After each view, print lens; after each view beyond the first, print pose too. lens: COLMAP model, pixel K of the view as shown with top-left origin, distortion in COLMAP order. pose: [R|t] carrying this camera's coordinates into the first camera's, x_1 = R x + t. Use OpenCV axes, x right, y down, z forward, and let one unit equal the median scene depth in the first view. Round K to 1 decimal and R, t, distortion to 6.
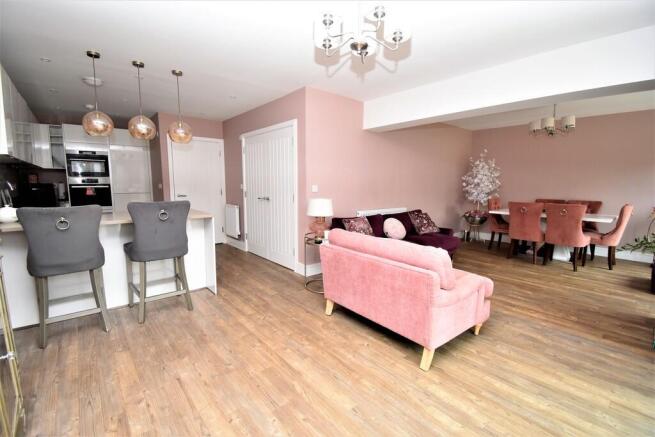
lens RADIAL K [[289.7, 0, 327.5], [0, 289.7, 218.5], [0, 0, 1]] dist [0.000064, -0.000189]
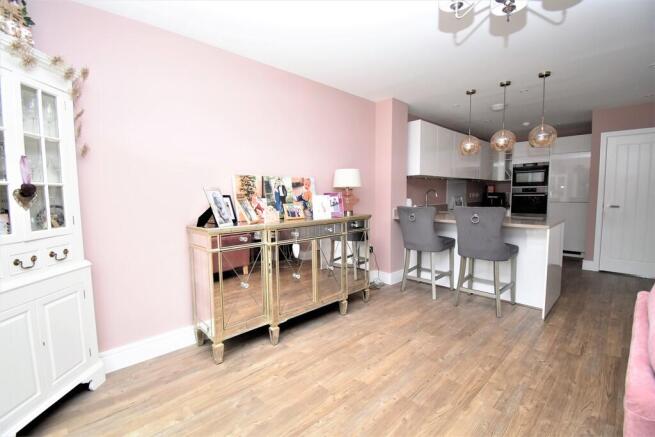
lens RADIAL K [[289.7, 0, 327.5], [0, 289.7, 218.5], [0, 0, 1]] dist [0.000064, -0.000189]
pose [[0.065818, 0.080948, -0.994543, 0.412283], [-0.114625, 0.990719, 0.073051, -0.023360], [0.991226, 0.109191, 0.074485, 0.278176]]
